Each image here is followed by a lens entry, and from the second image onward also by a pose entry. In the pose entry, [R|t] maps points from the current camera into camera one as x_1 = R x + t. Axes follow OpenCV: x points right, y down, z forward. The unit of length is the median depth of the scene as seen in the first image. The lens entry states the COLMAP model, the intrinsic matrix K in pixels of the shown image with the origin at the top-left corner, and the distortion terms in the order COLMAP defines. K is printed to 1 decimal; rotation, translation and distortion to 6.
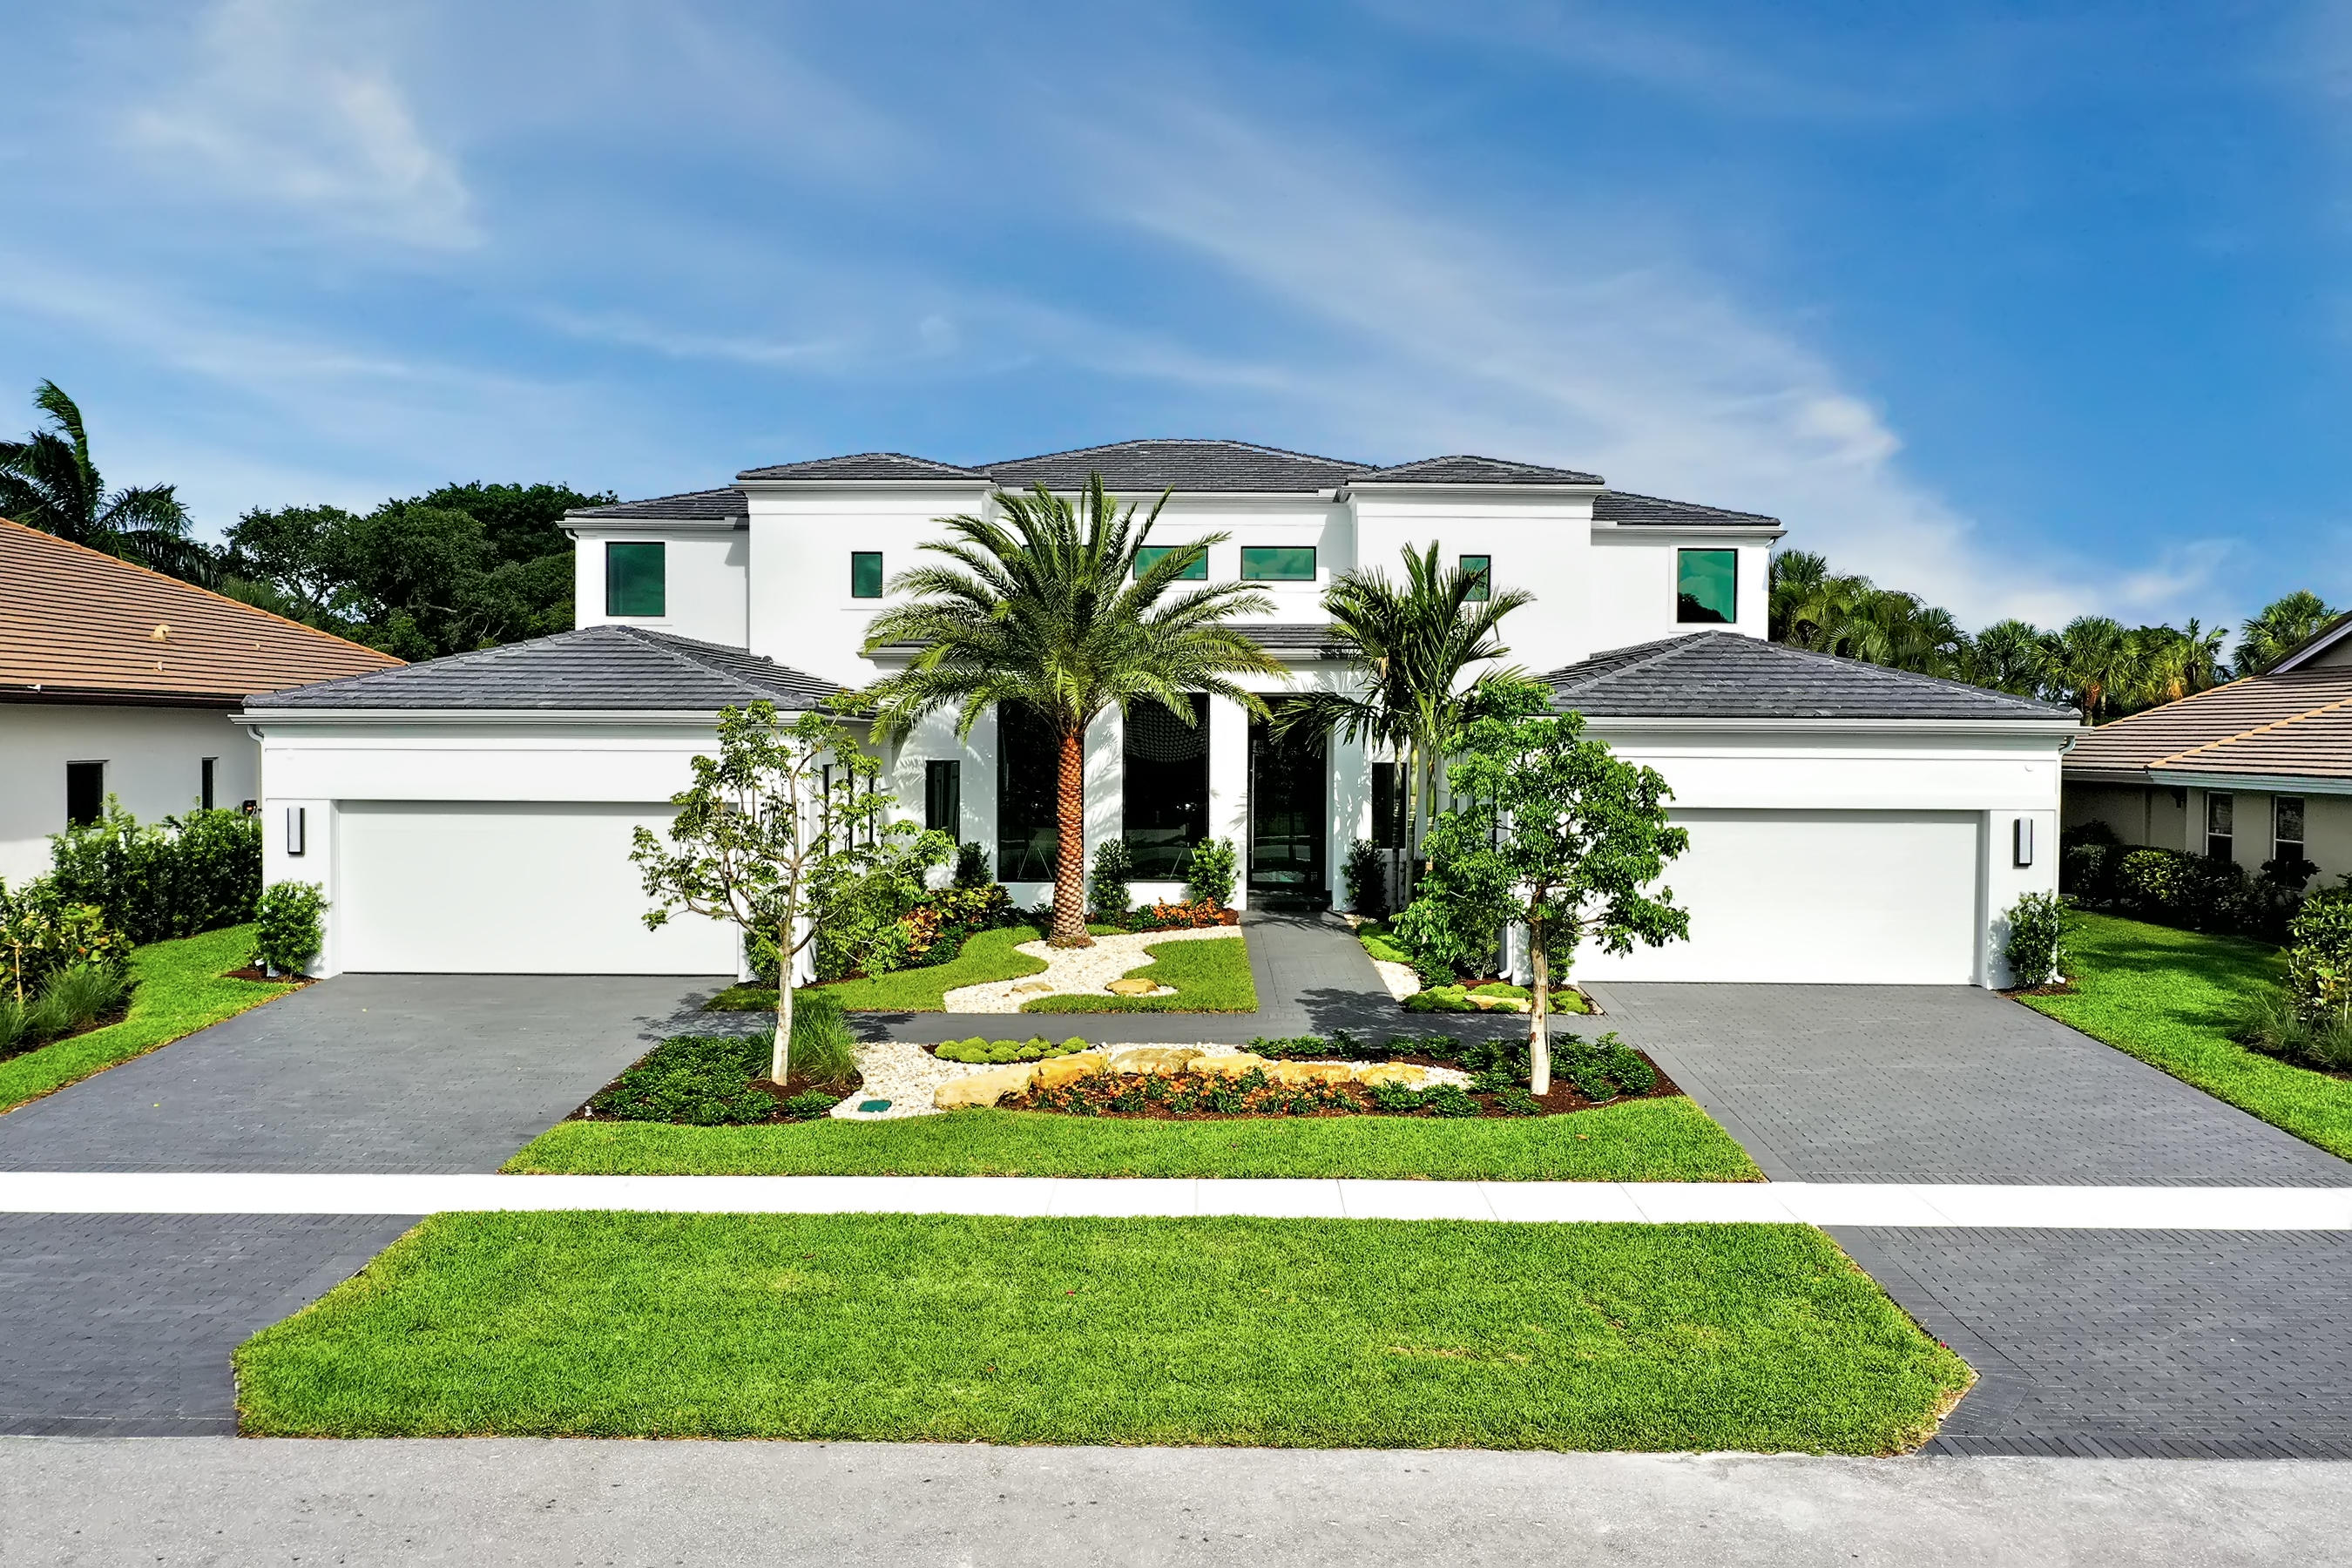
lens RADIAL K [[1861.7, 0, 1176.0], [0, 1861.7, 784.0], [0, 0, 1]] dist [0.000236, 0.007936]
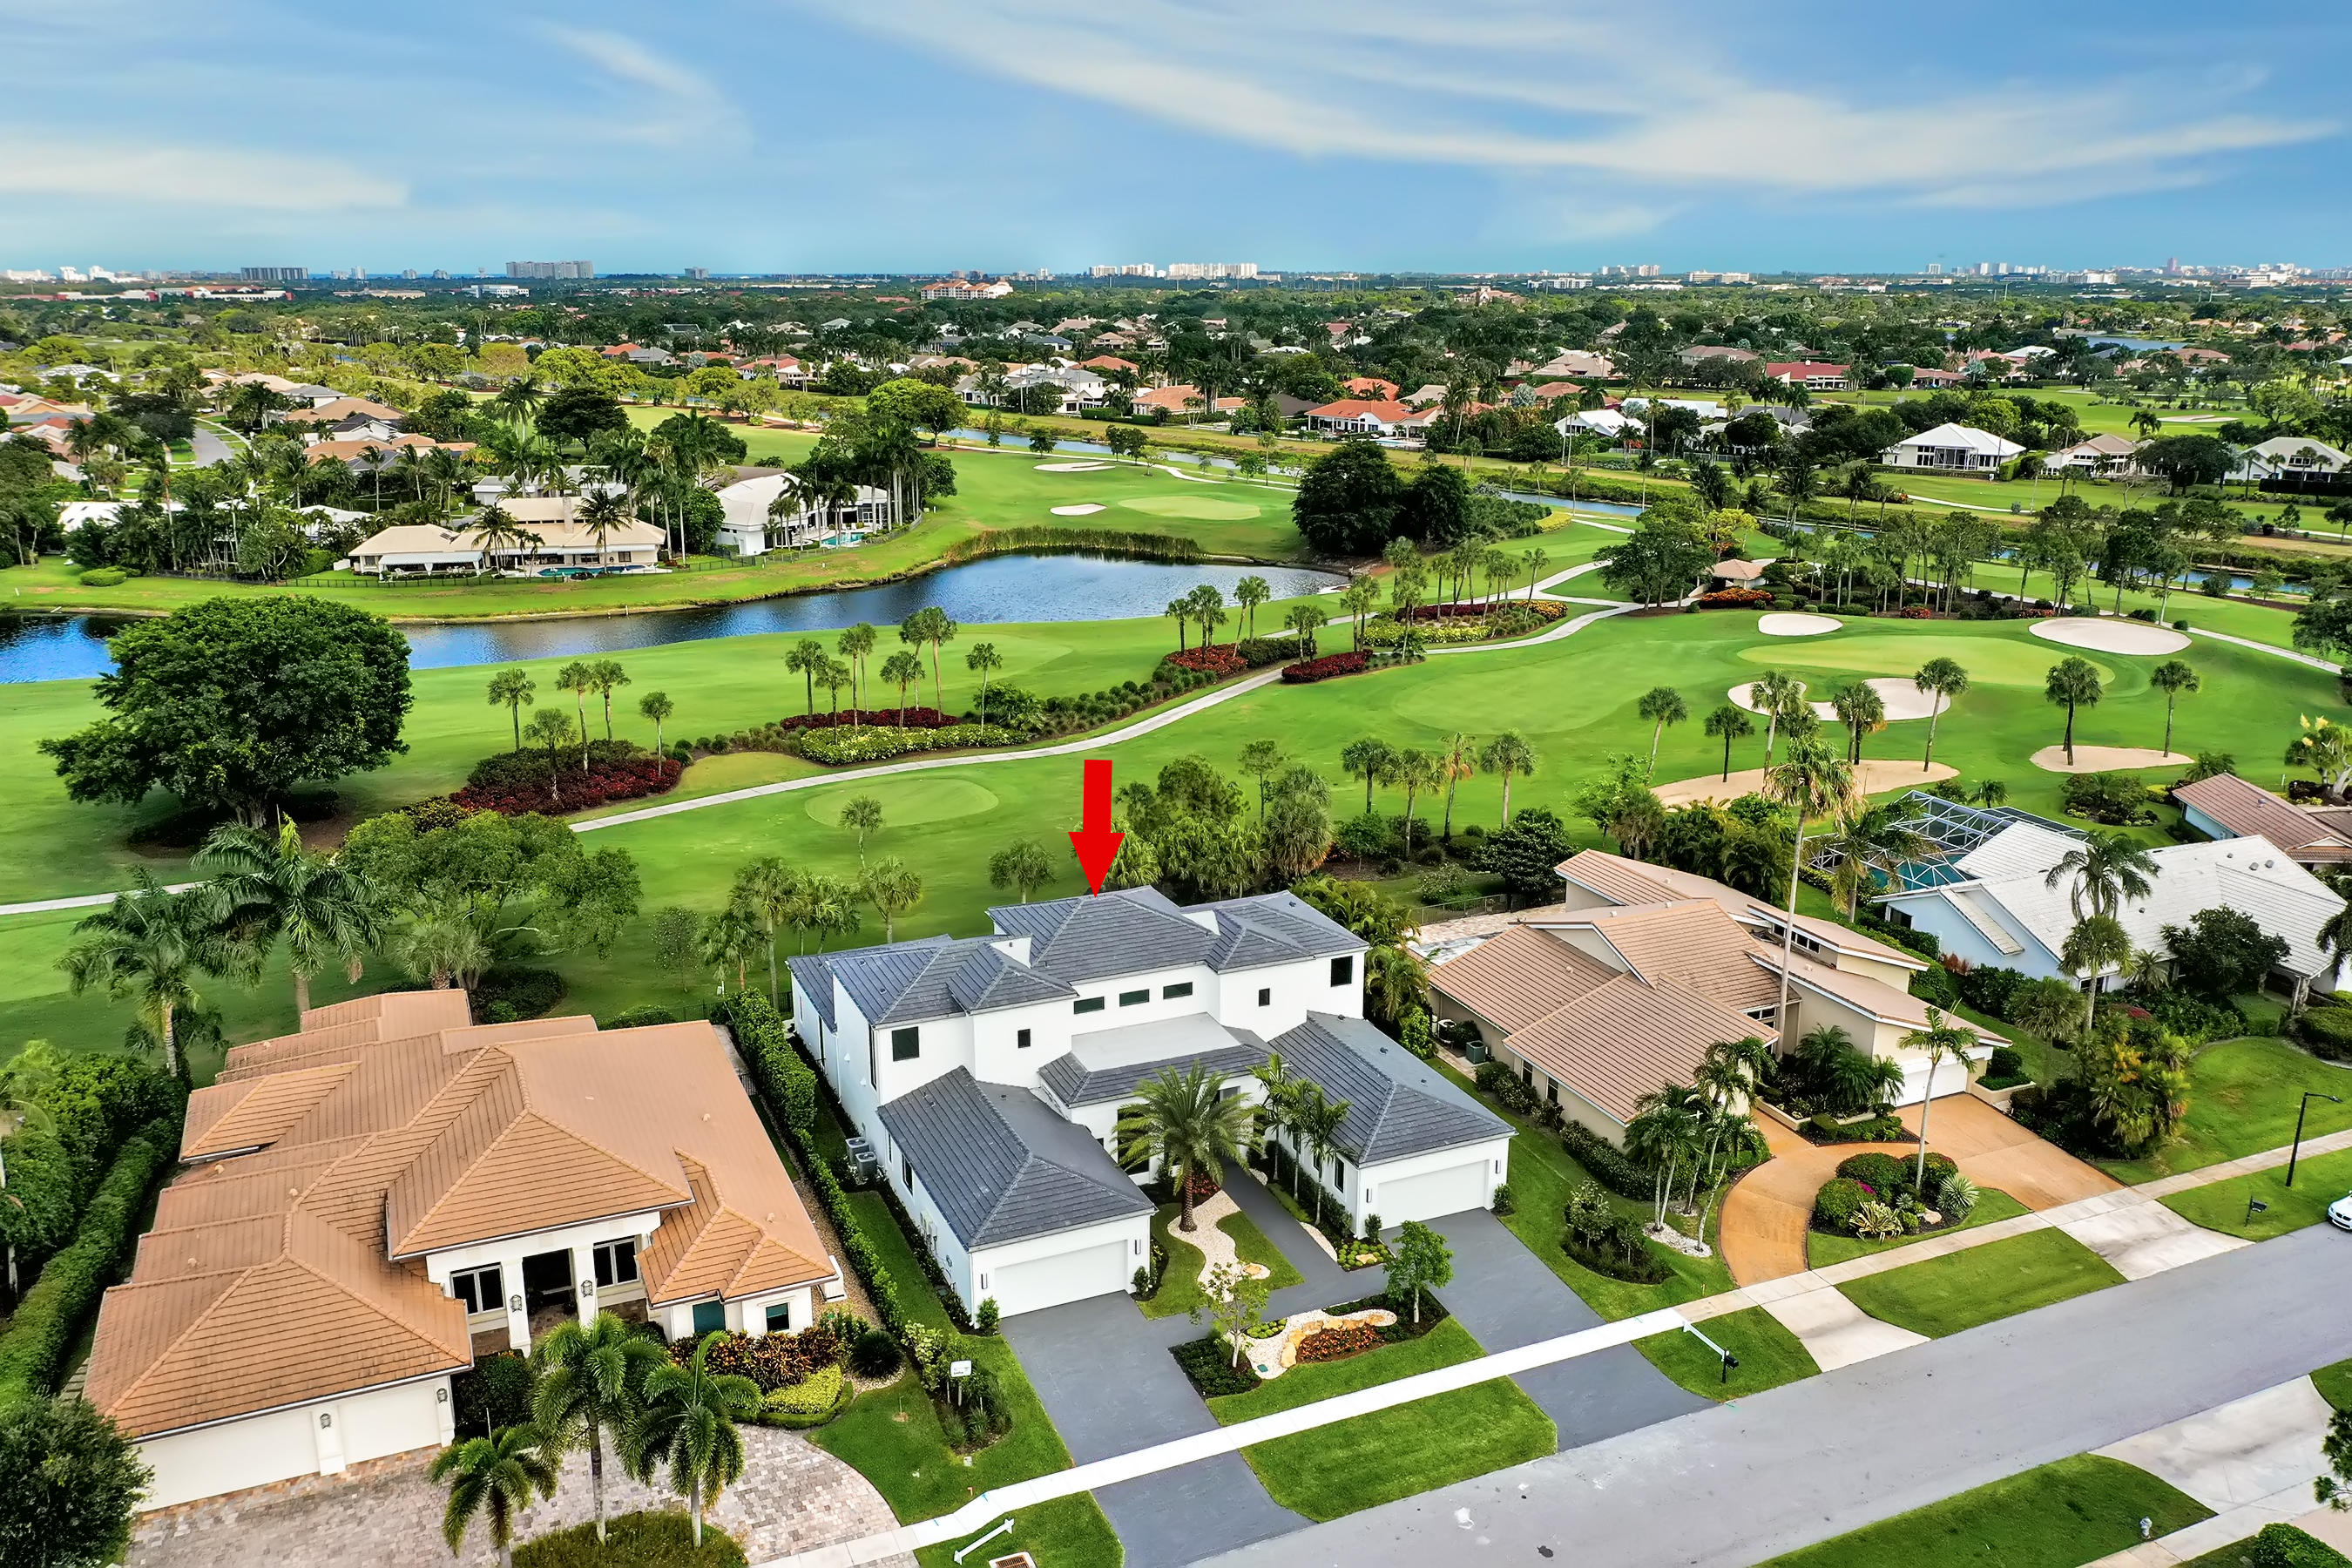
lens RADIAL K [[1861.7, 0, 1176.0], [0, 1861.7, 784.0], [0, 0, 1]] dist [0.000236, 0.007936]
pose [[0.912218, -0.113417, 0.393693, -1.235996], [0.013577, 0.968760, 0.247627, -1.404467], [-0.409479, -0.220545, 0.885261, -1.461435]]
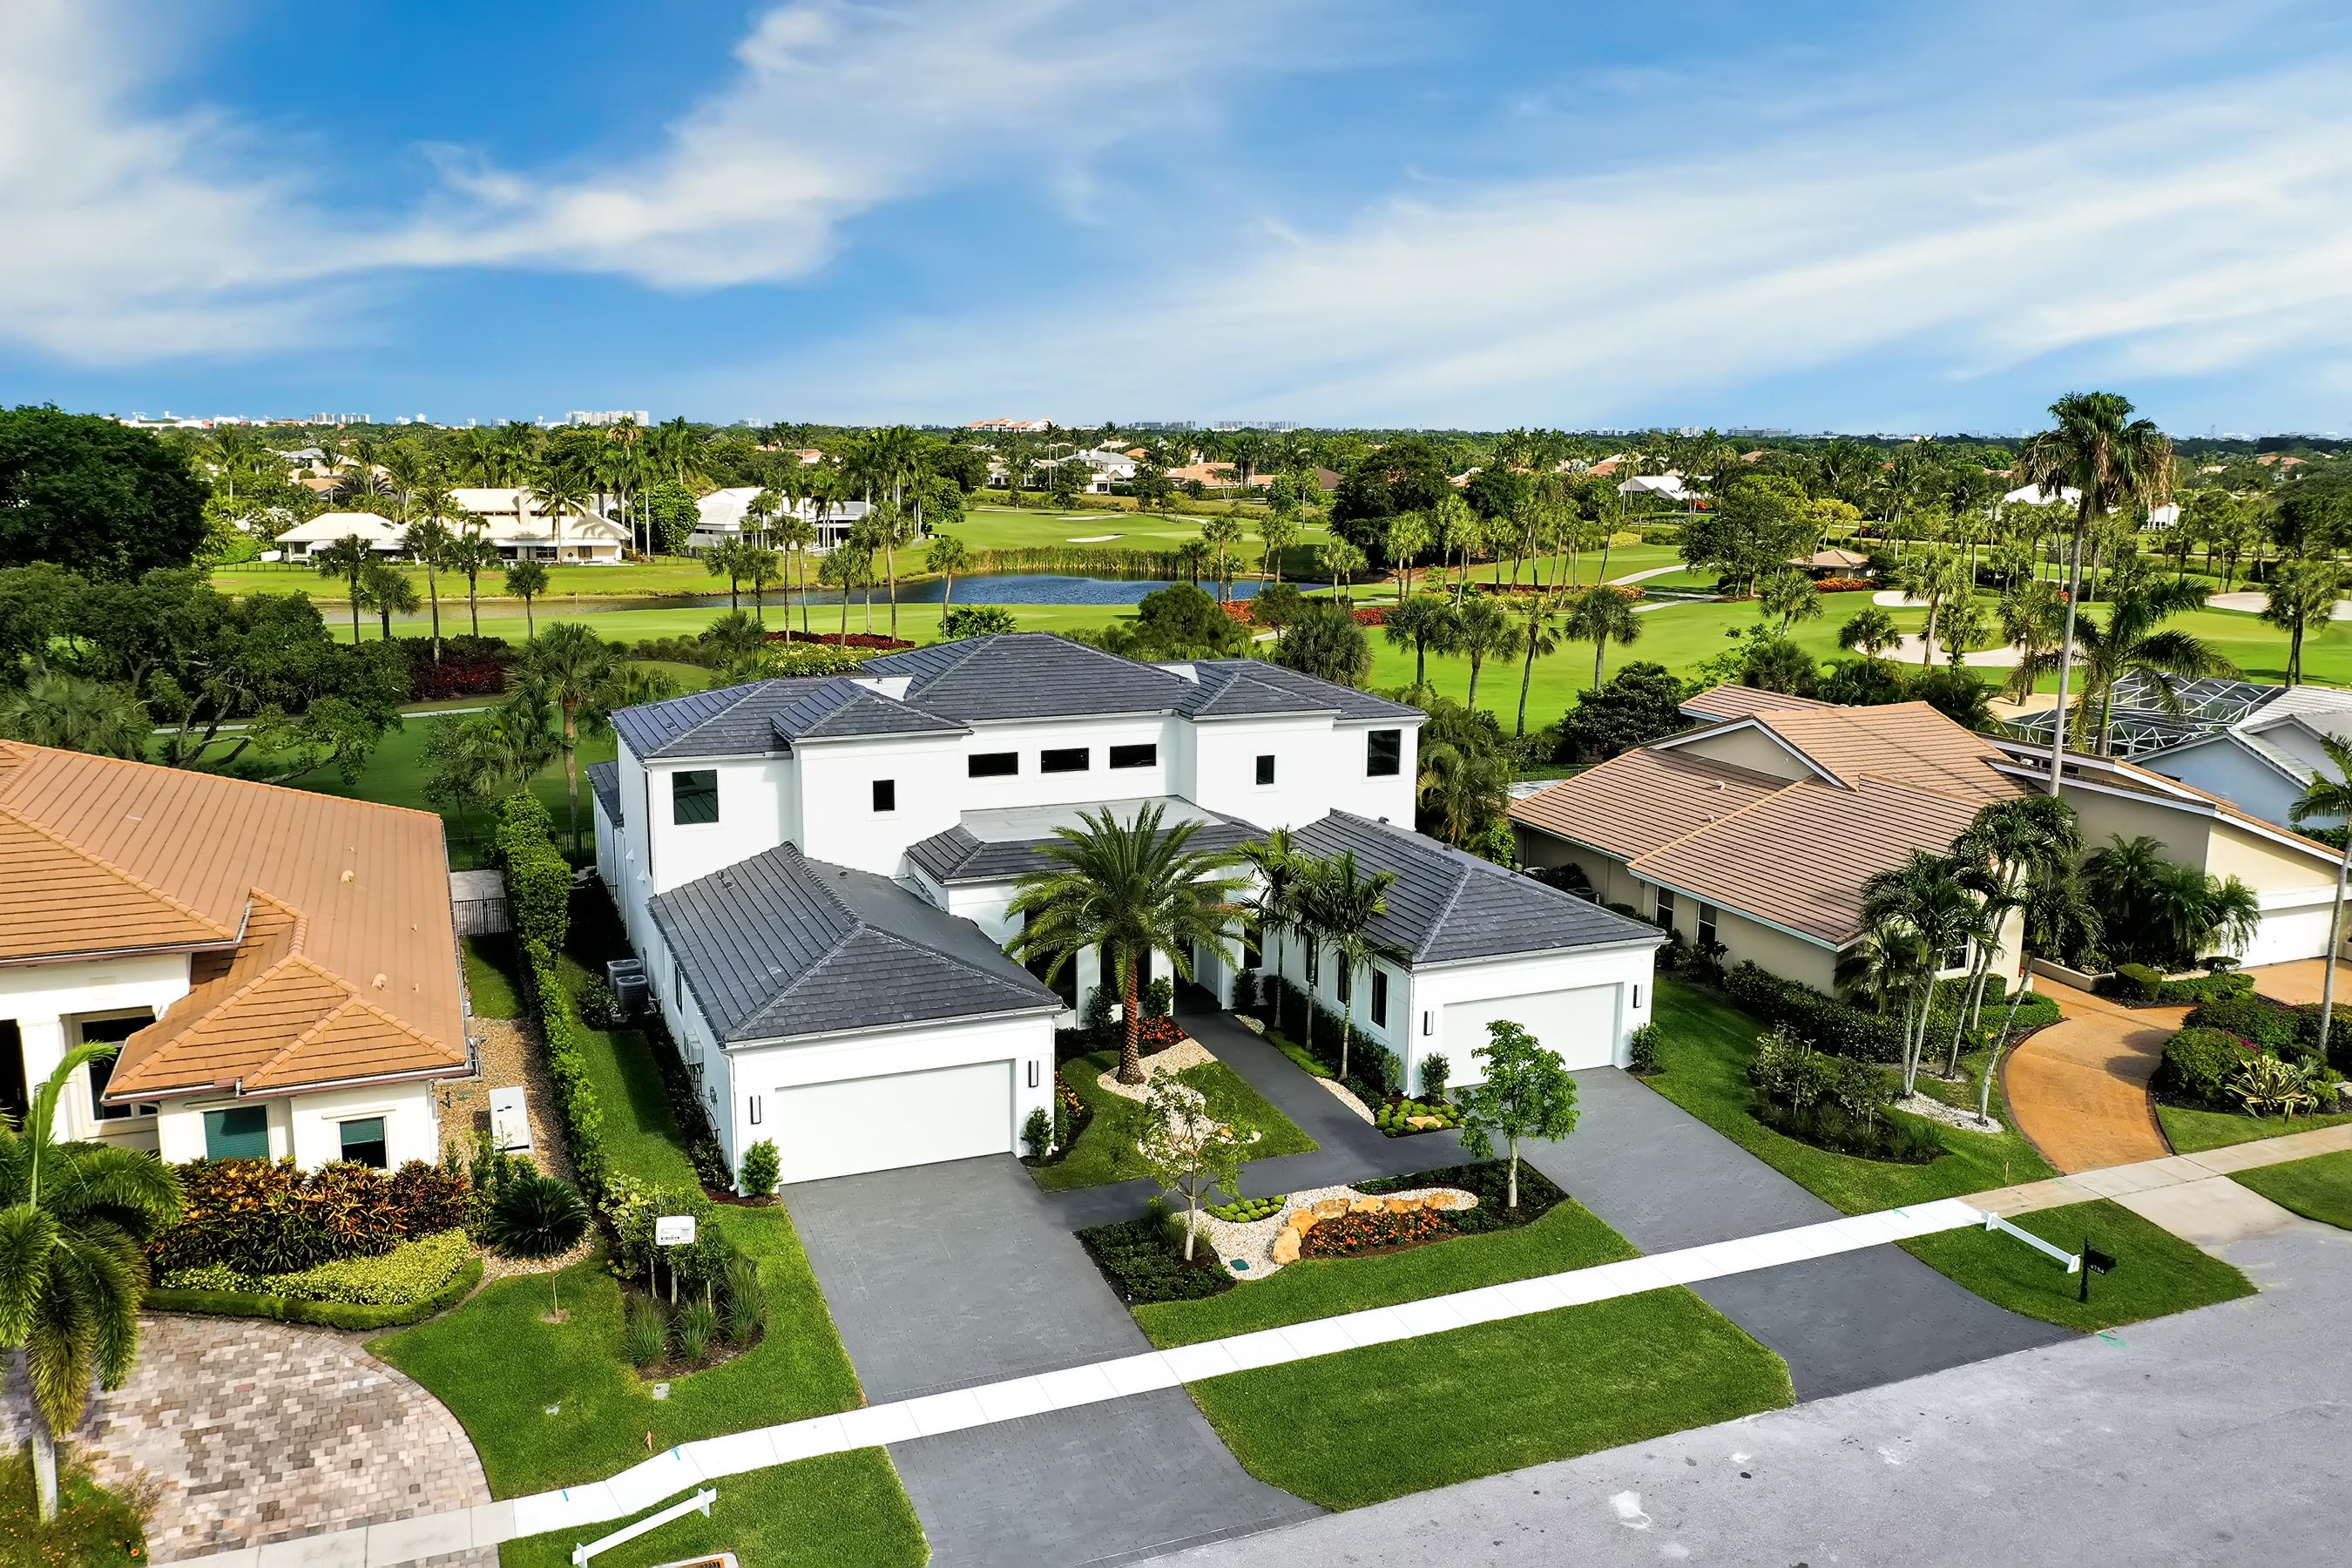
lens RADIAL K [[1861.7, 0, 1176.0], [0, 1861.7, 784.0], [0, 0, 1]] dist [0.000236, 0.007936]
pose [[0.921854, -0.068037, 0.381517, -0.733574], [0.004389, 0.986238, 0.165272, -0.518793], [-0.387511, -0.150682, 0.909467, -0.571291]]
